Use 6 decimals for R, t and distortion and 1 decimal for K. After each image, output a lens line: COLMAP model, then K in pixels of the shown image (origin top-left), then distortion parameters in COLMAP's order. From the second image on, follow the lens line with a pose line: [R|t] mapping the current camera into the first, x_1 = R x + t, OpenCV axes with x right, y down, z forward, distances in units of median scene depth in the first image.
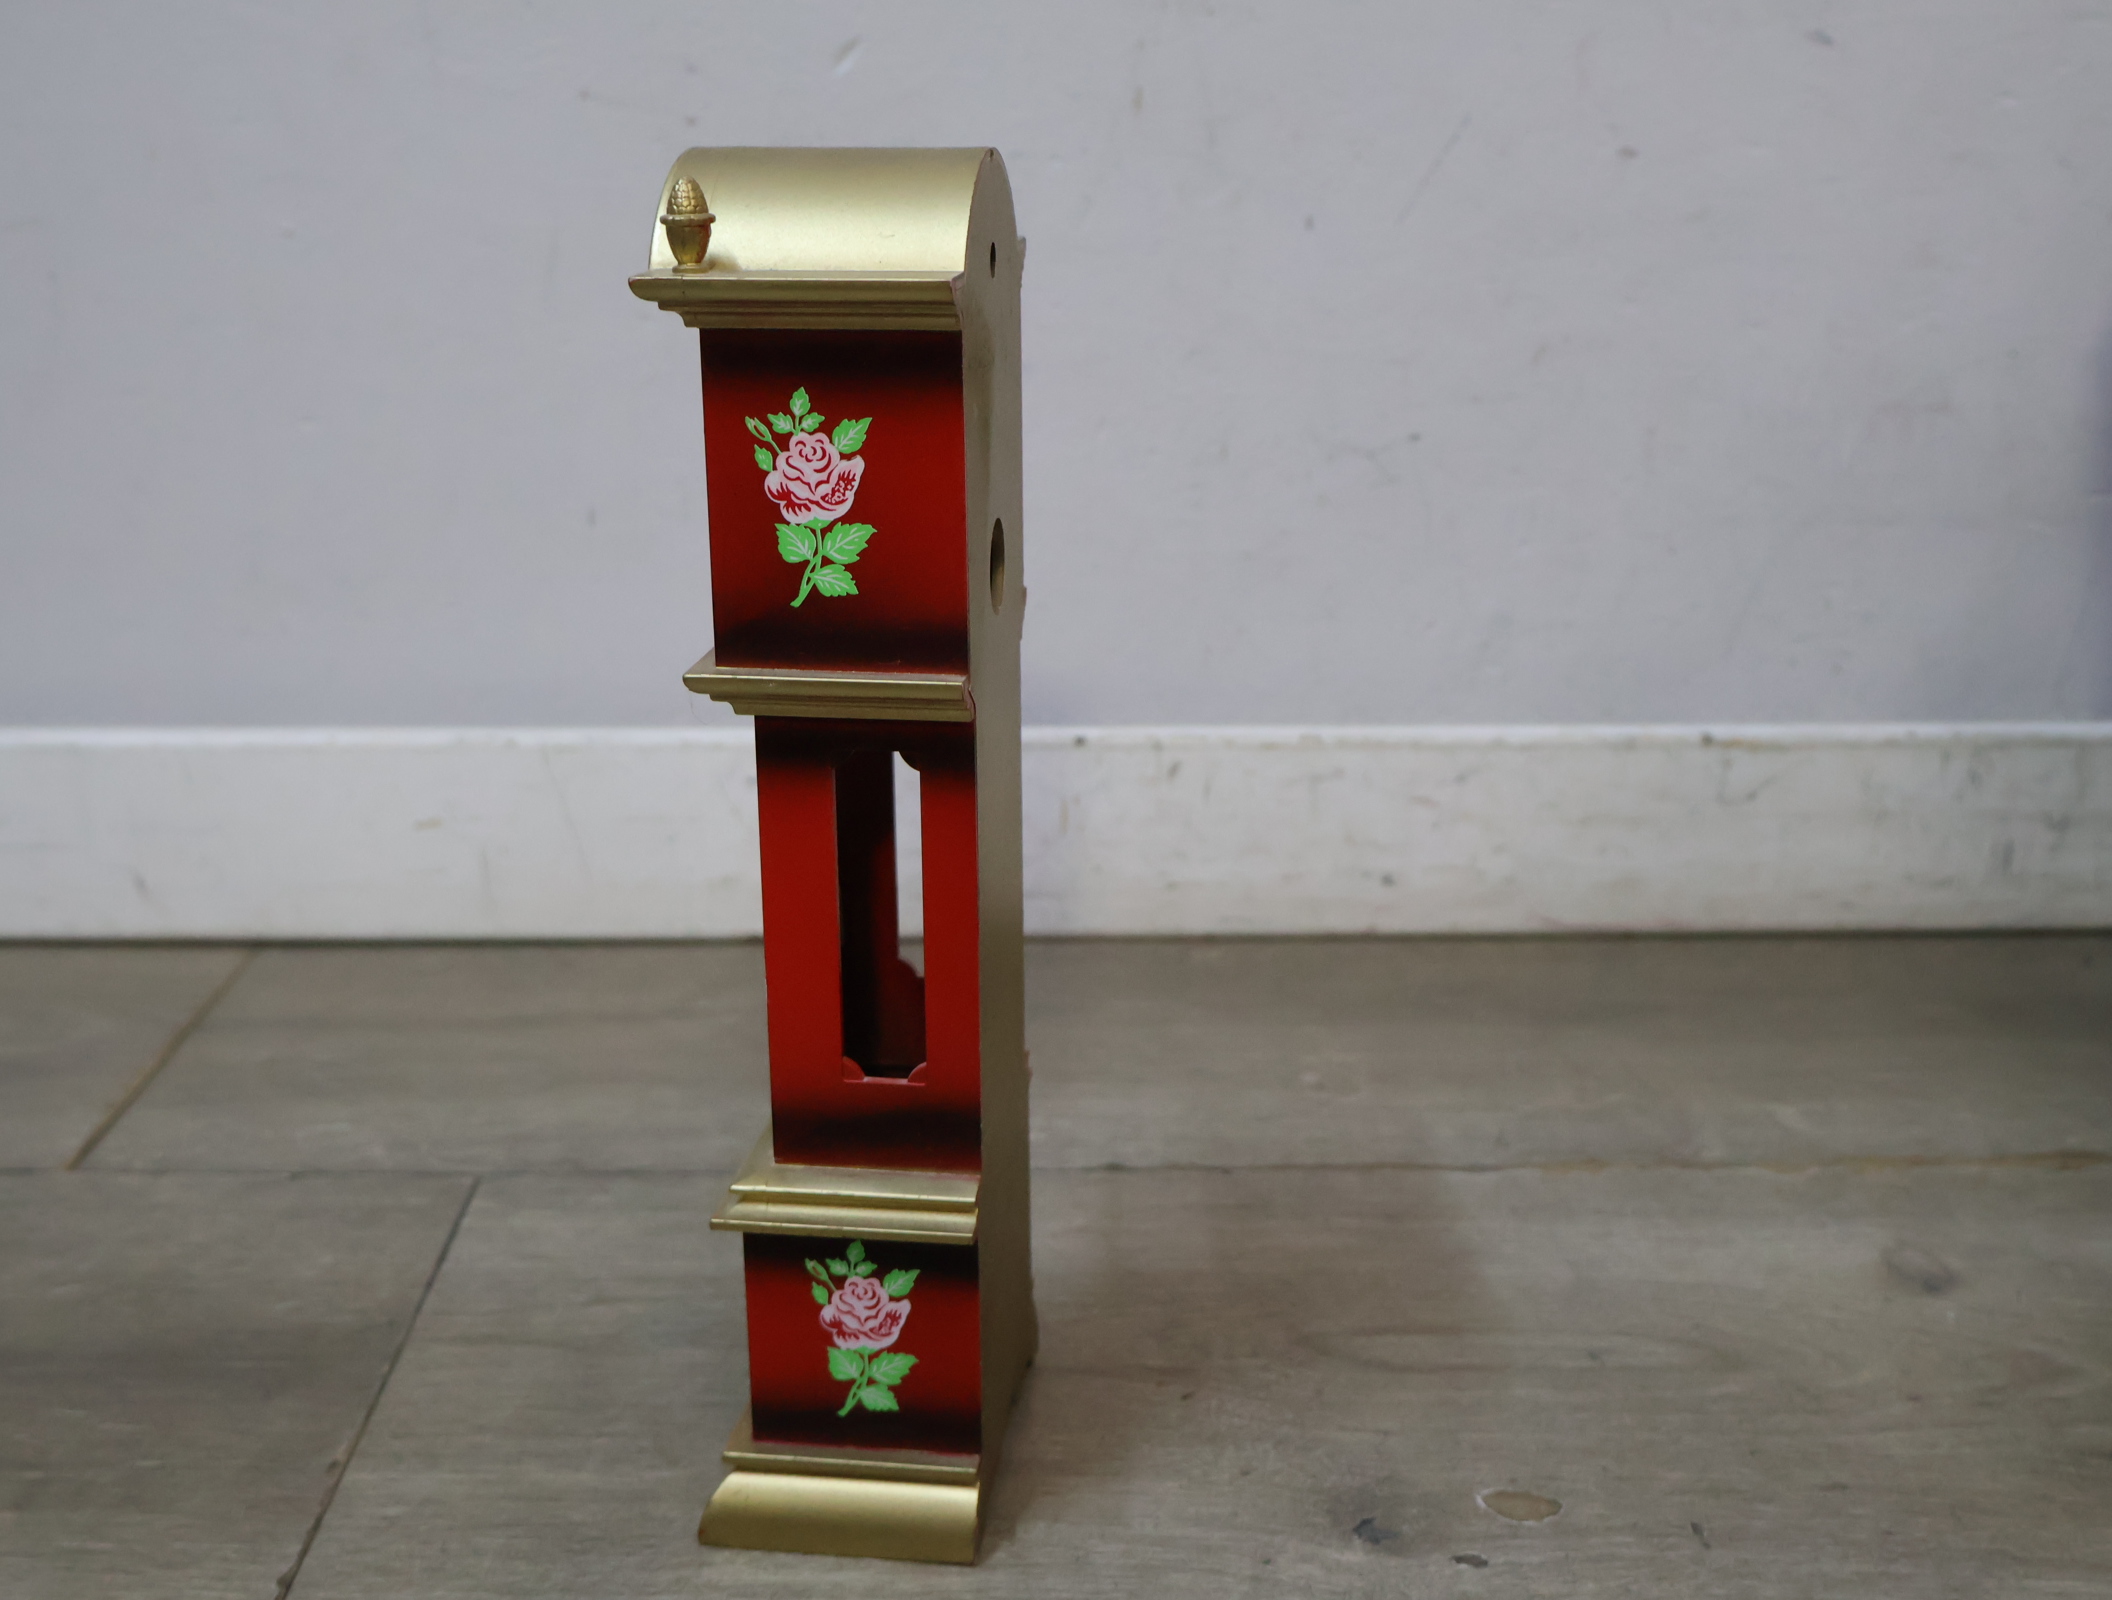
lens RADIAL K [[2469.7, 0, 1064.0], [0, 2469.7, 806.7], [0, 0, 1]] dist [0.001191, 0.000000]
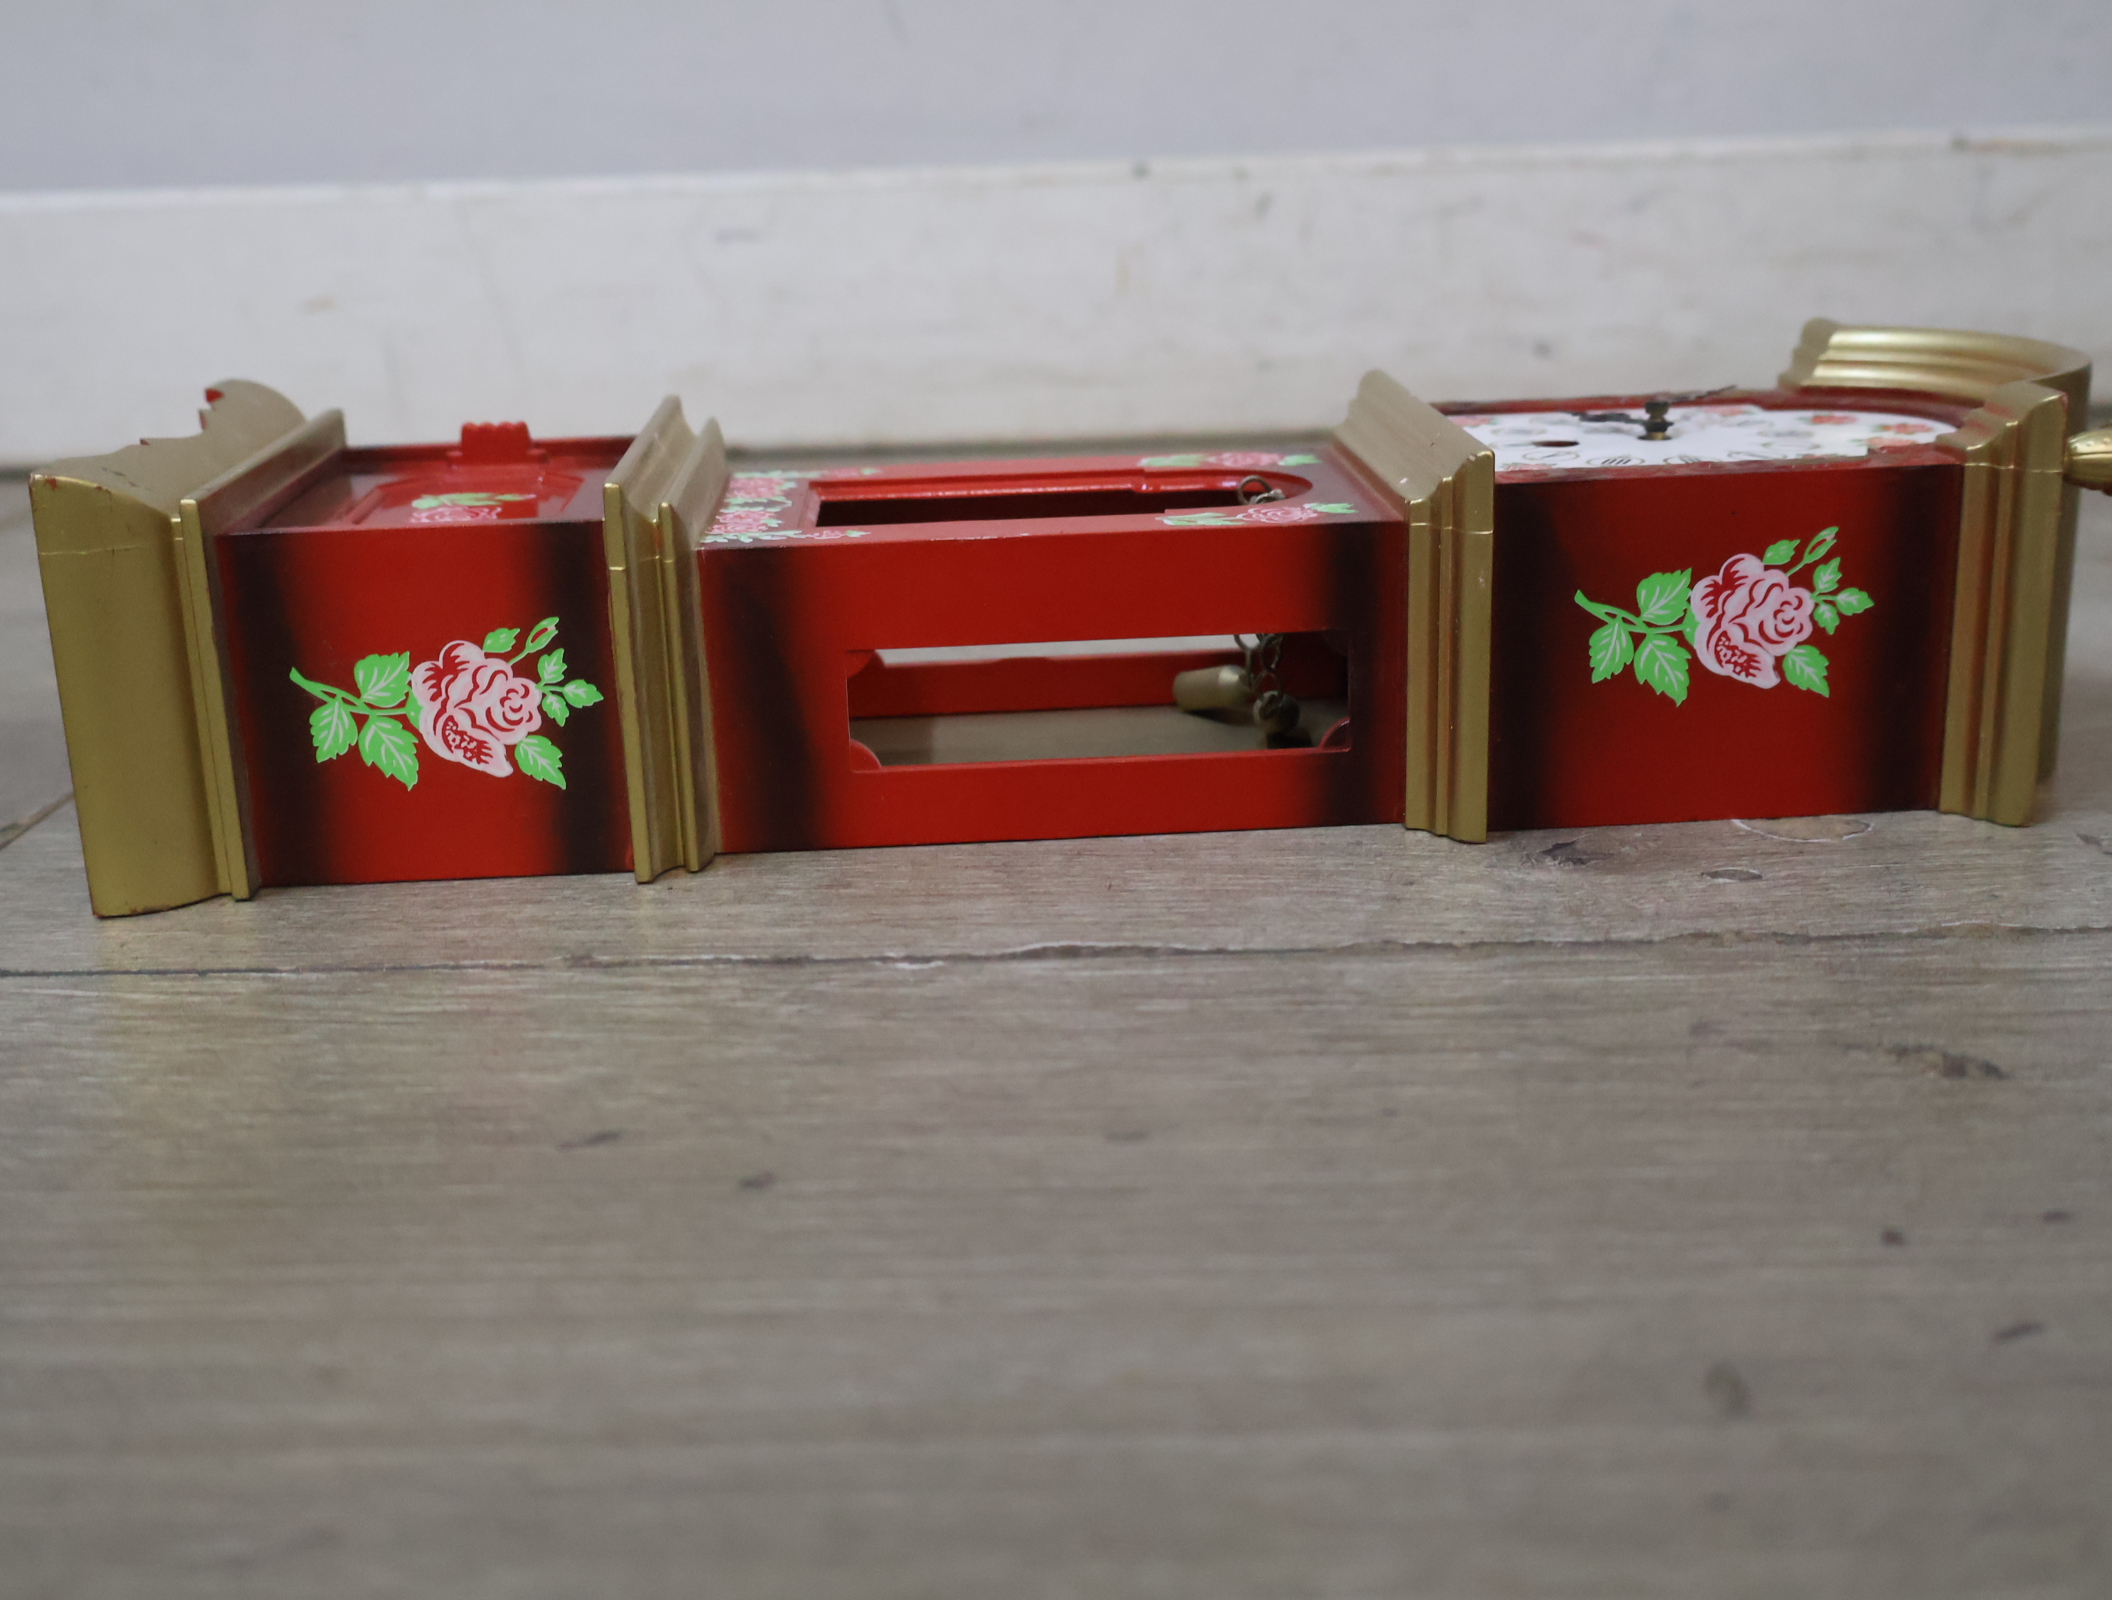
lens RADIAL K [[2469.7, 0, 1069.5], [0, 2469.7, 796.6], [0, 0, 1]] dist [0.001191, 0.000000]
pose [[0.998704, -0.022081, -0.045857, 0.020050], [0.021587, 0.999704, -0.011241, 0.235085], [0.046091, 0.010237, 0.998885, 0.294976]]
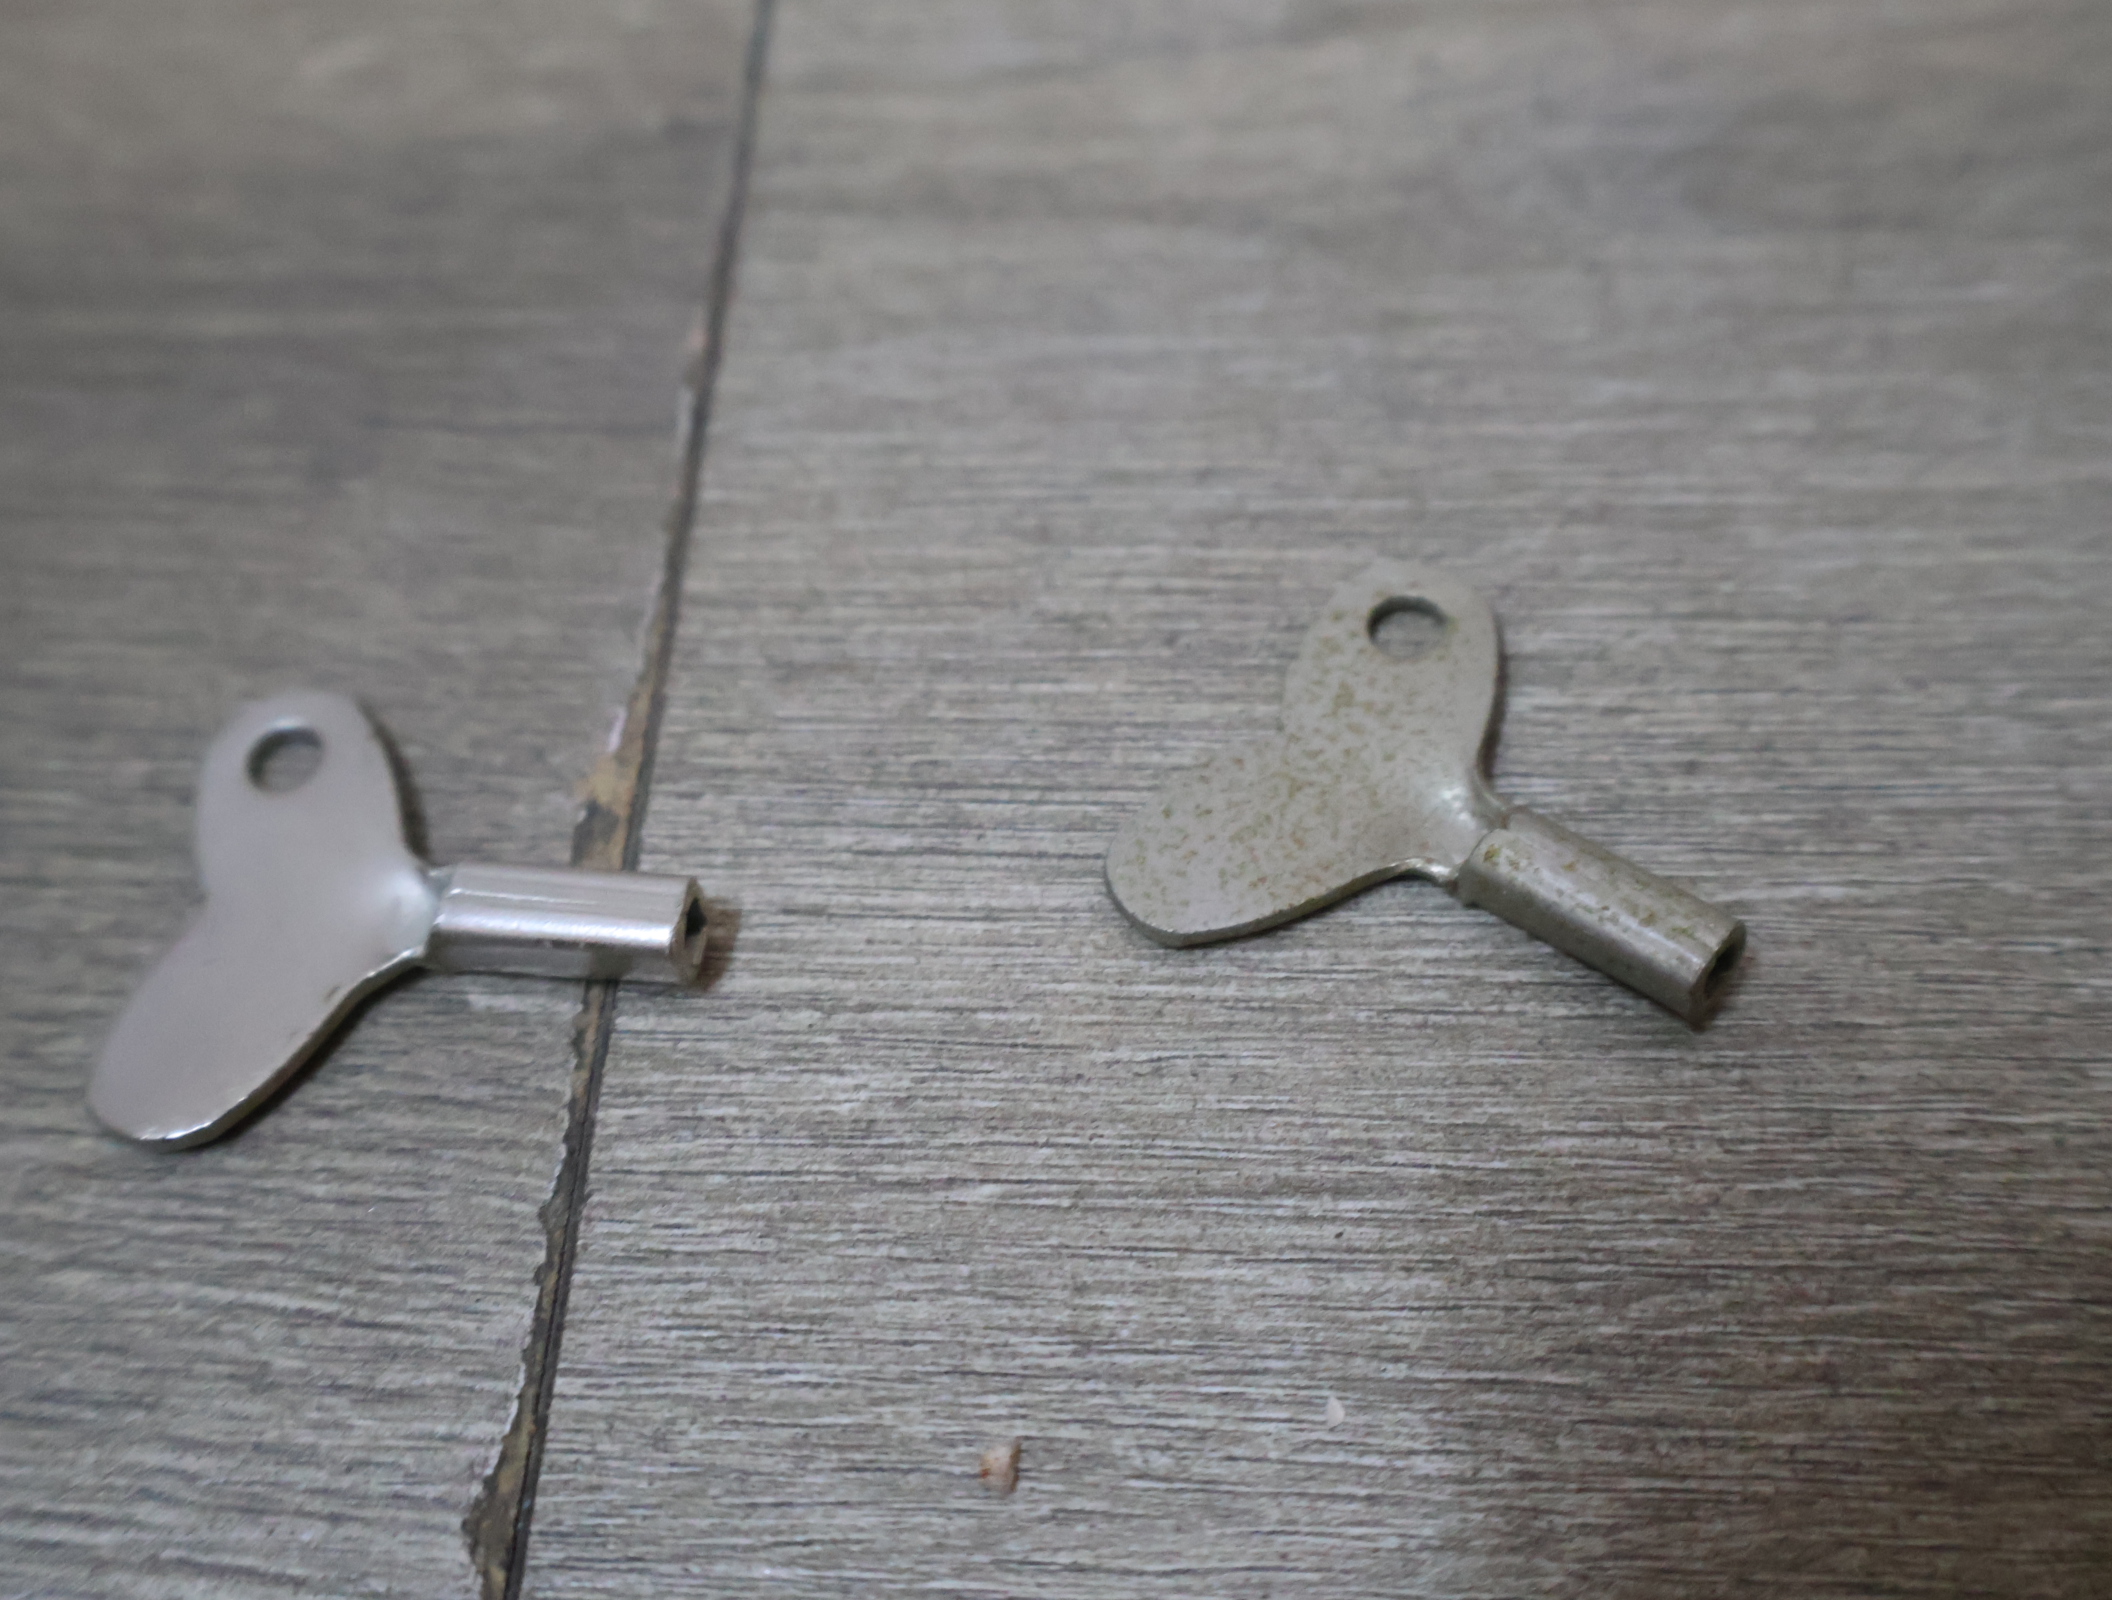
lens RADIAL K [[2469.7, 0, 1048.4], [0, 2469.7, 738.3], [0, 0, 1]] dist [0.001191, 0.000000]
pose [[0.995856, 0.007532, -0.090633, -0.189942], [0.049997, 0.787116, 0.614775, 0.078505], [0.075969, -0.616759, 0.783478, 0.685797]]
